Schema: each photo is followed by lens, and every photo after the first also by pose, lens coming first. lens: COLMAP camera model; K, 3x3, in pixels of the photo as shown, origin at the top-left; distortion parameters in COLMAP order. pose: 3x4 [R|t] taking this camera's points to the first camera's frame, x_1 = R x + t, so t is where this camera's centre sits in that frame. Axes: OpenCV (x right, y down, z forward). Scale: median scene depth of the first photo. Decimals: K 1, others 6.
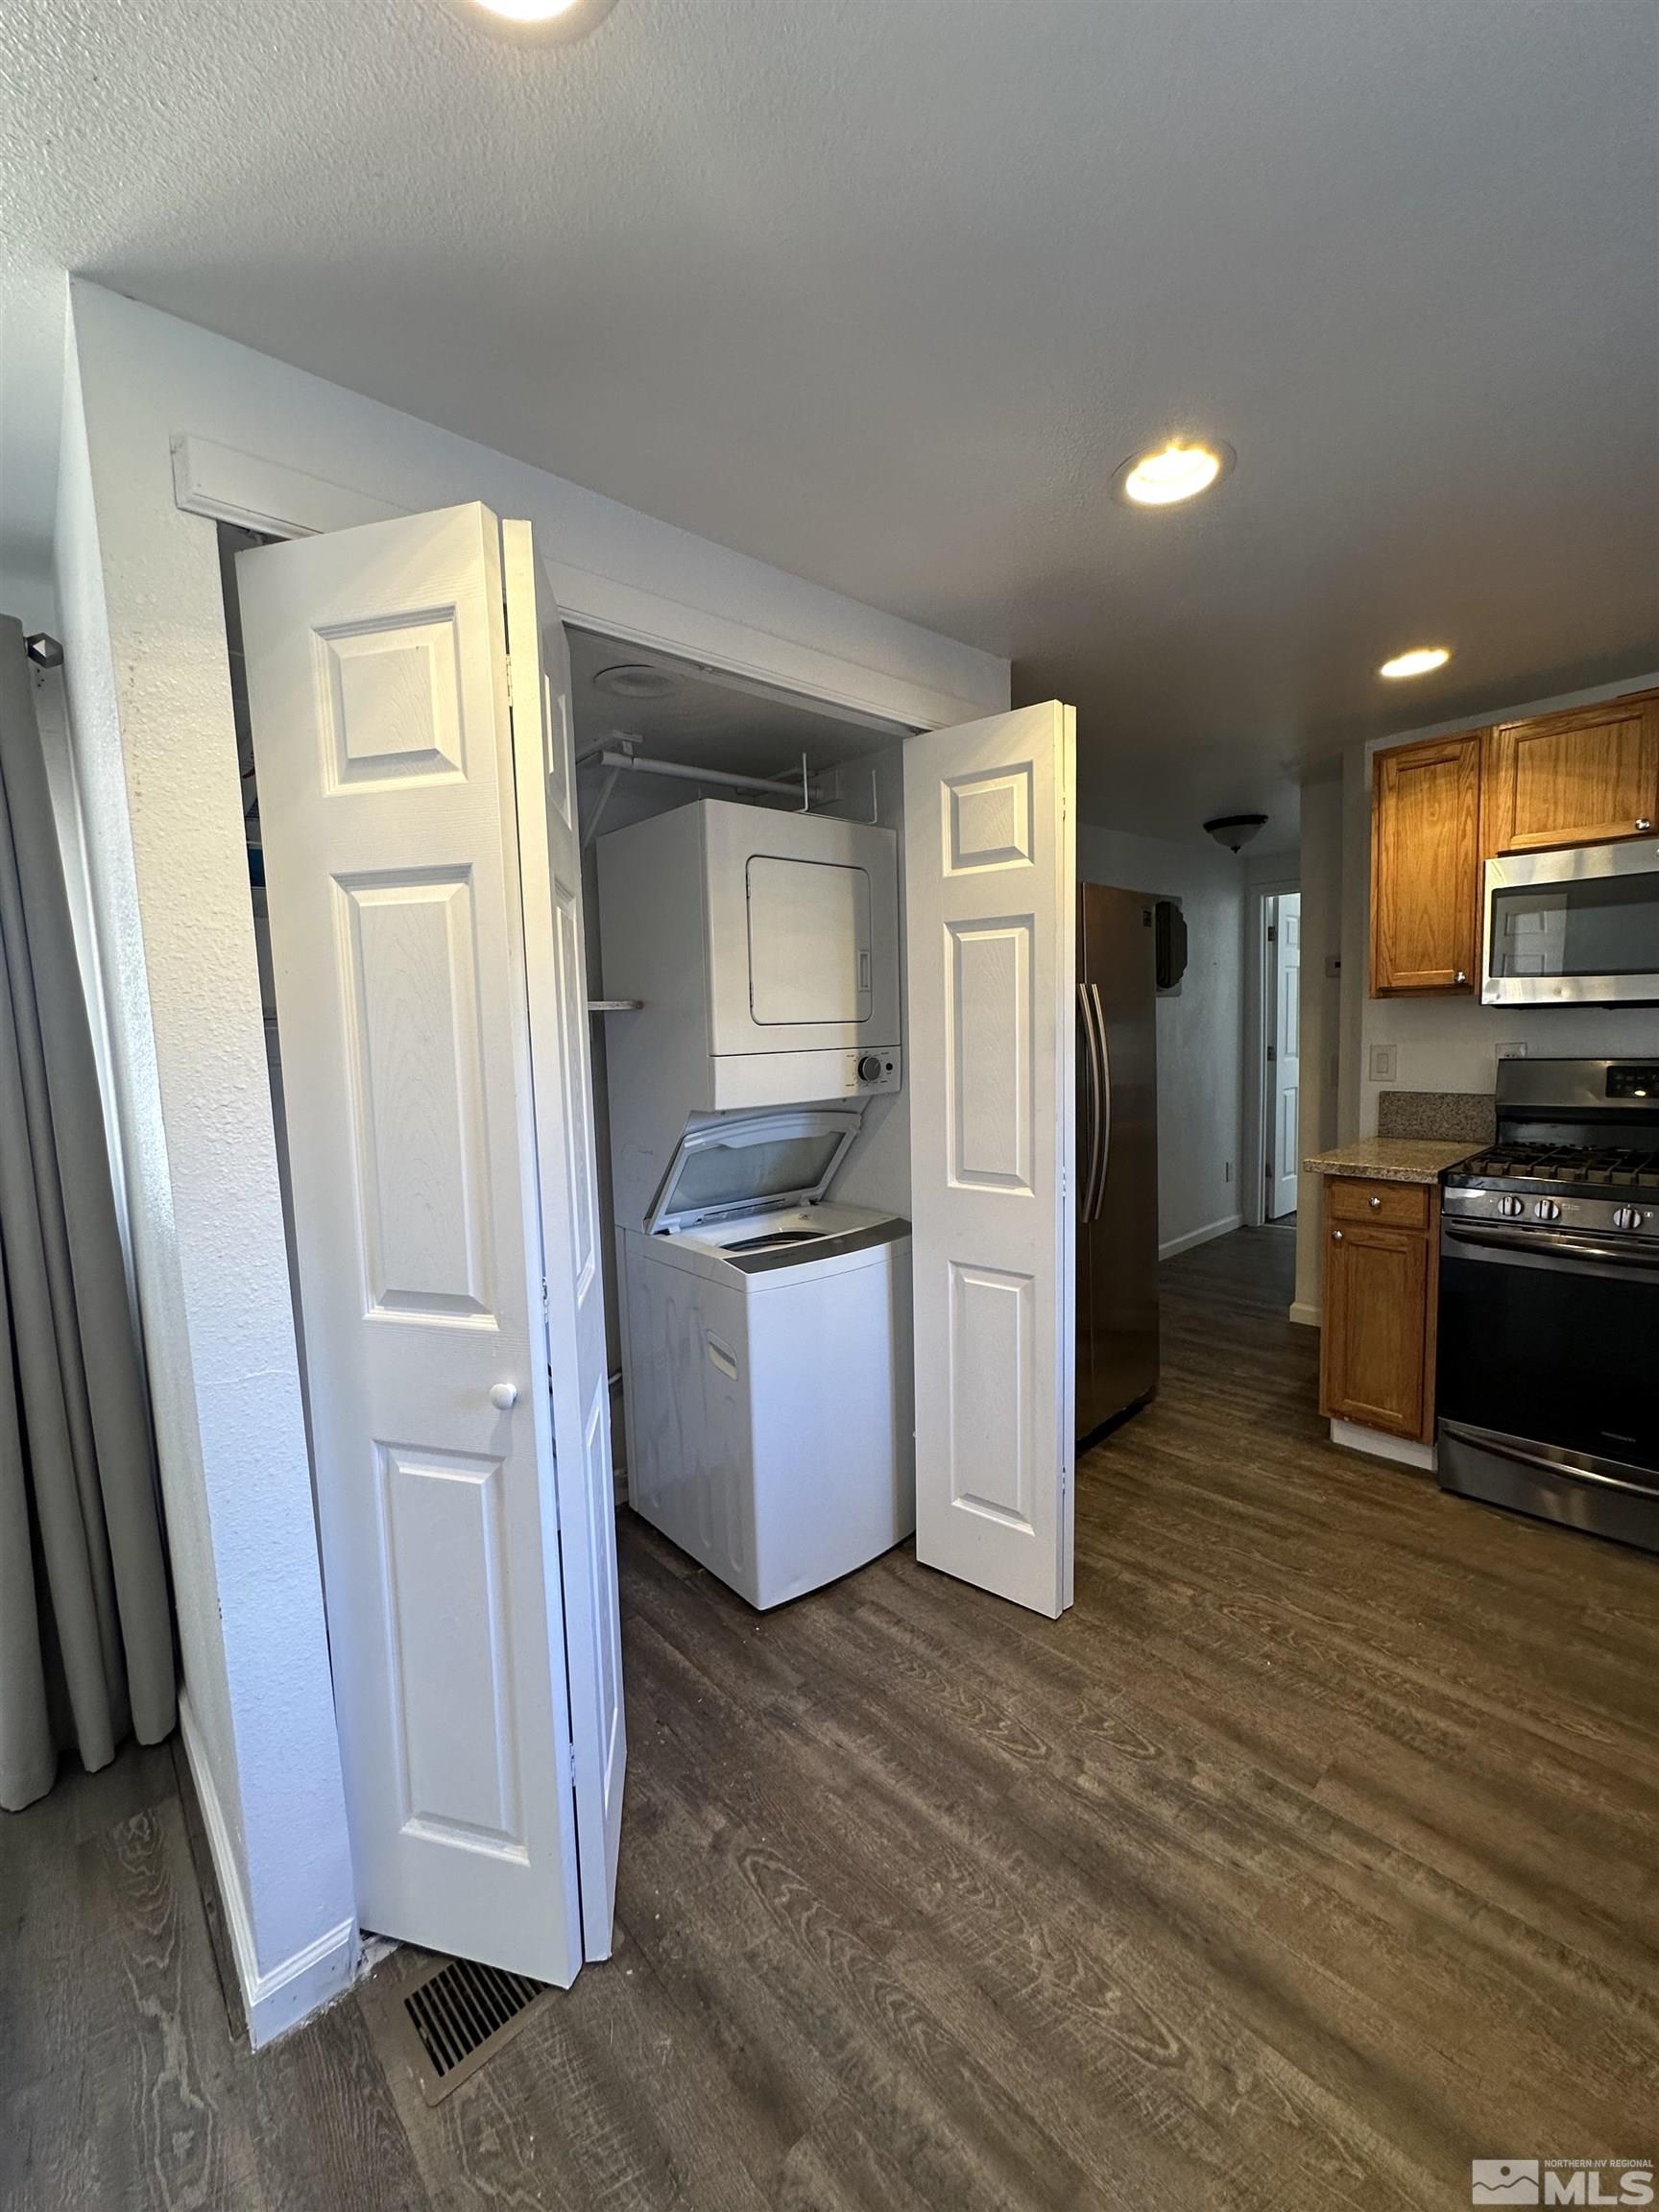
lens RADIAL K [[885.8, 0, 835.6], [0, 885.8, 1103.6], [0, 0, 1]] dist [-0.001273, -0.000180]
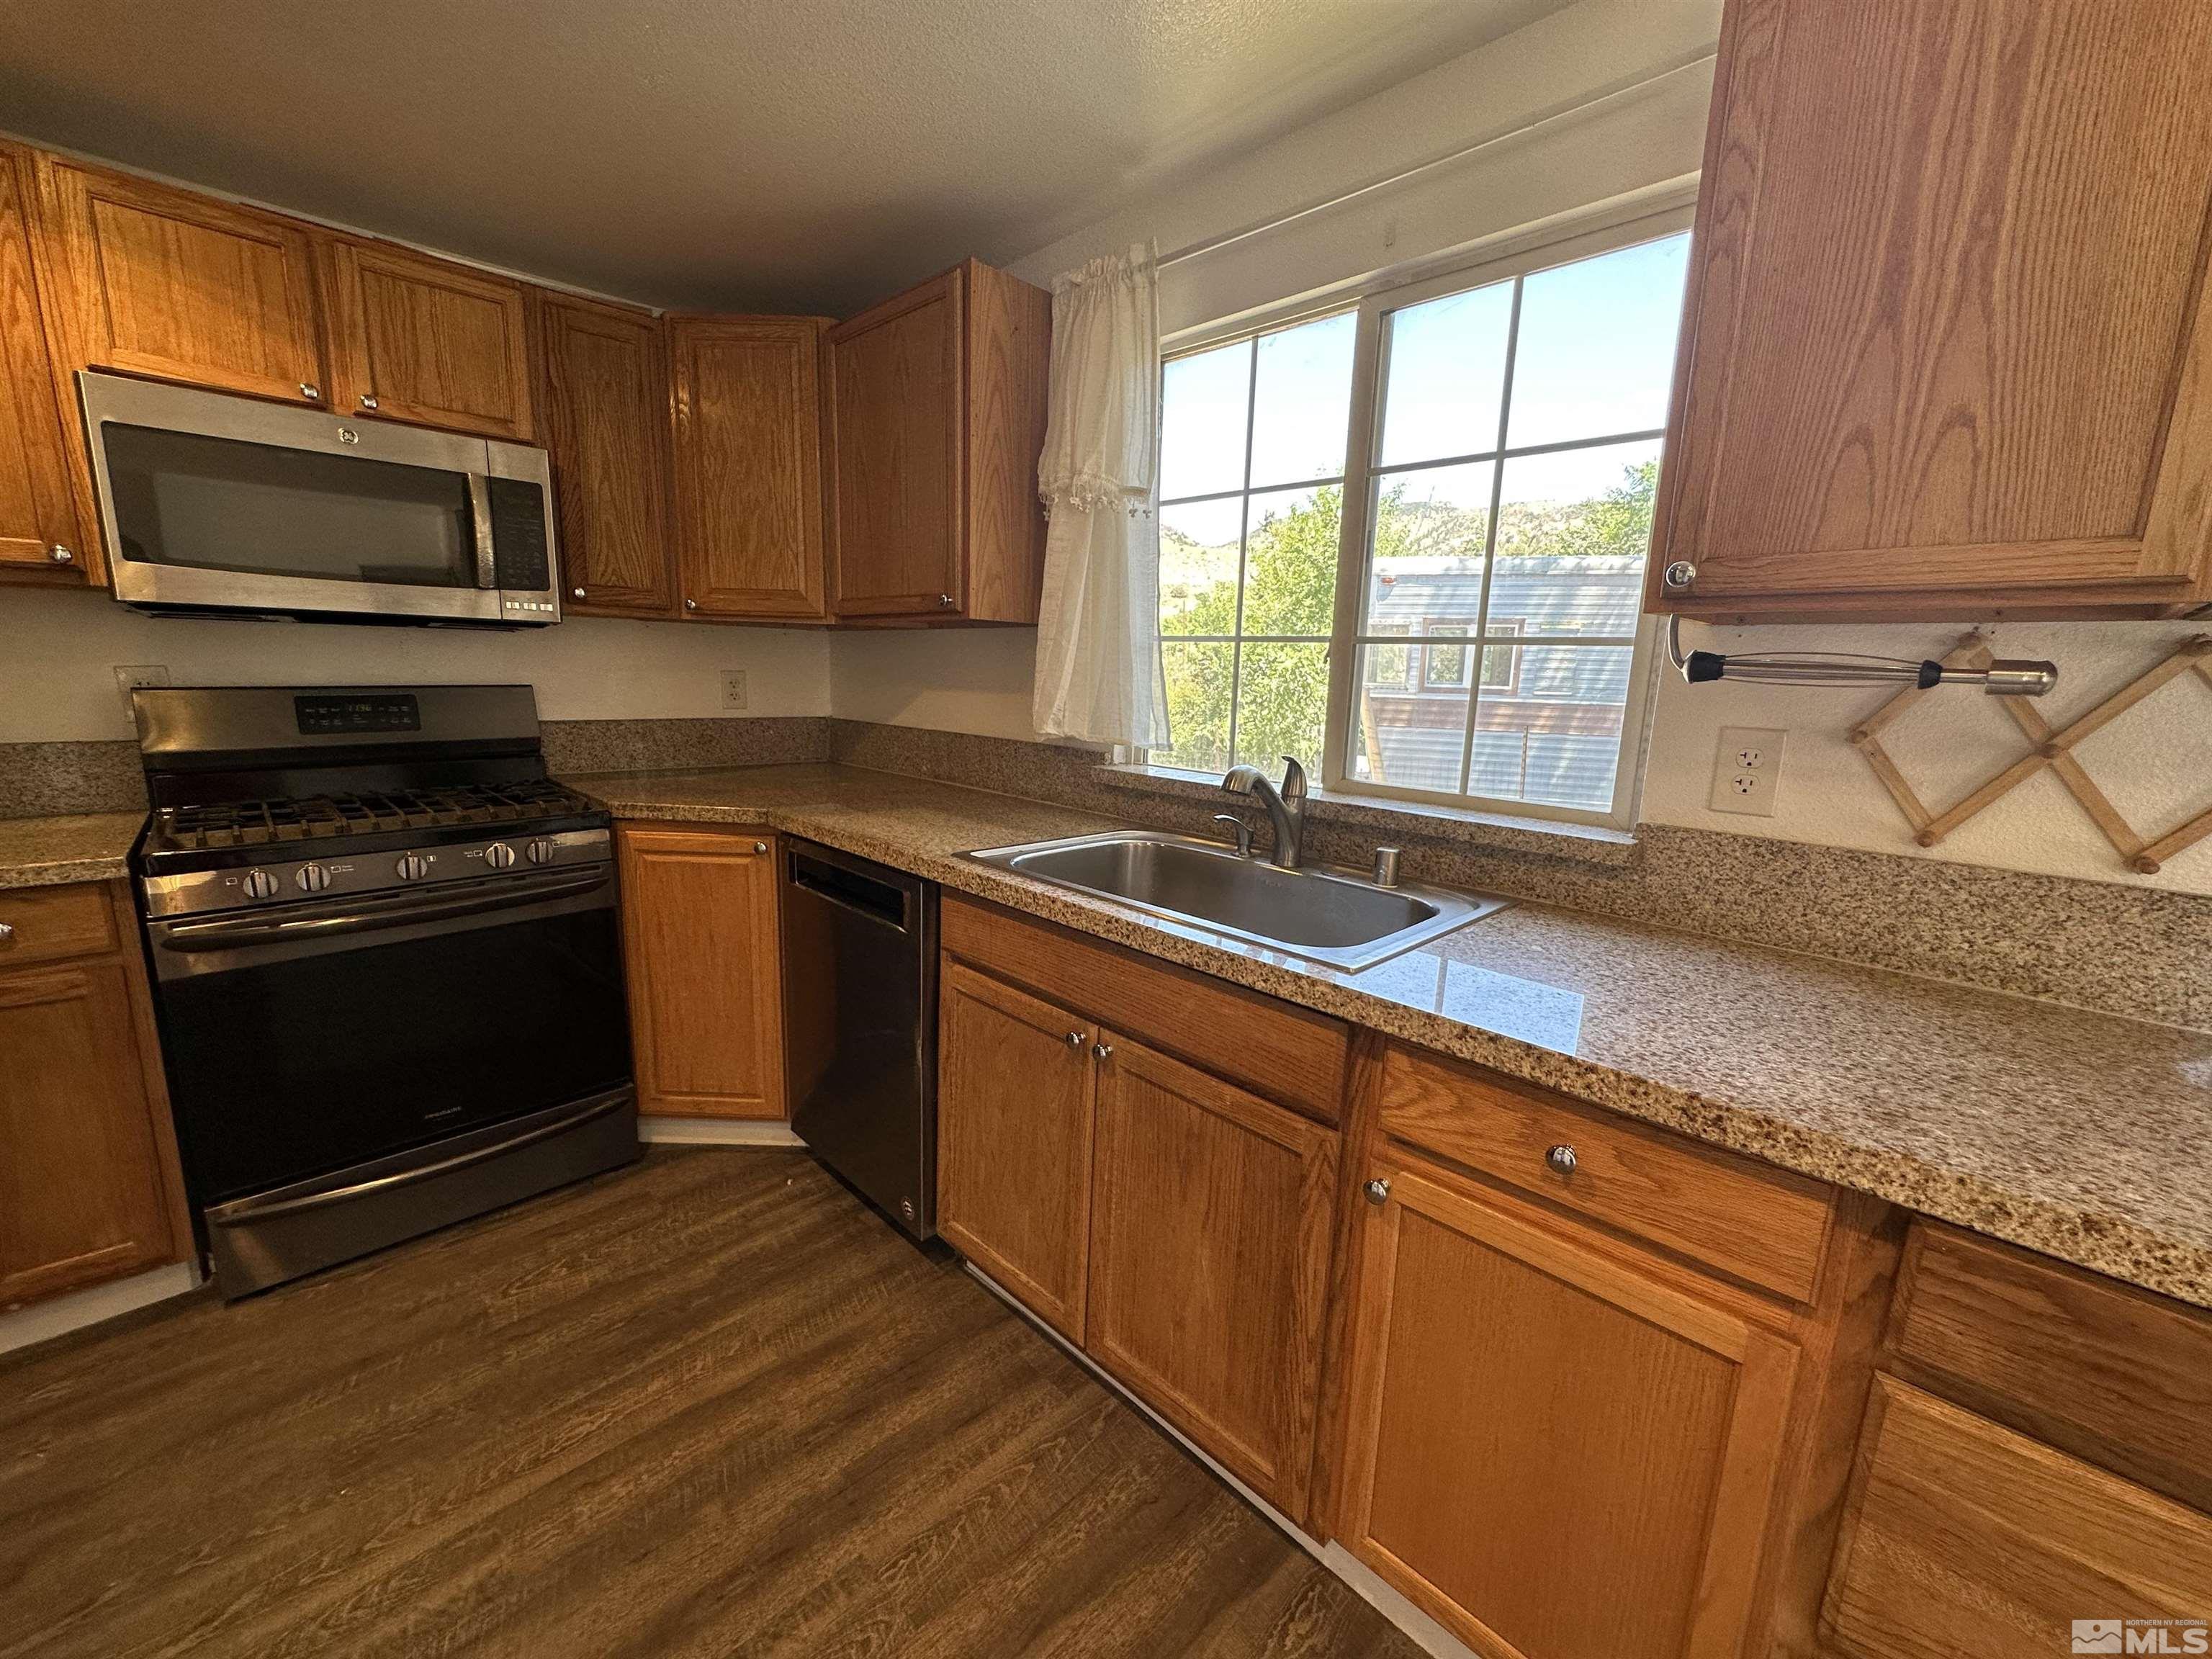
lens RADIAL K [[885.8, 0, 1110.2], [0, 885.8, 827.9], [0, 0, 1]] dist [-0.001273, -0.000180]
pose [[-0.040896, -0.143646, 0.988784, 0.020806], [0.070641, 0.986720, 0.146268, 0.012547], [-0.996663, 0.075830, -0.030206, 0.304854]]
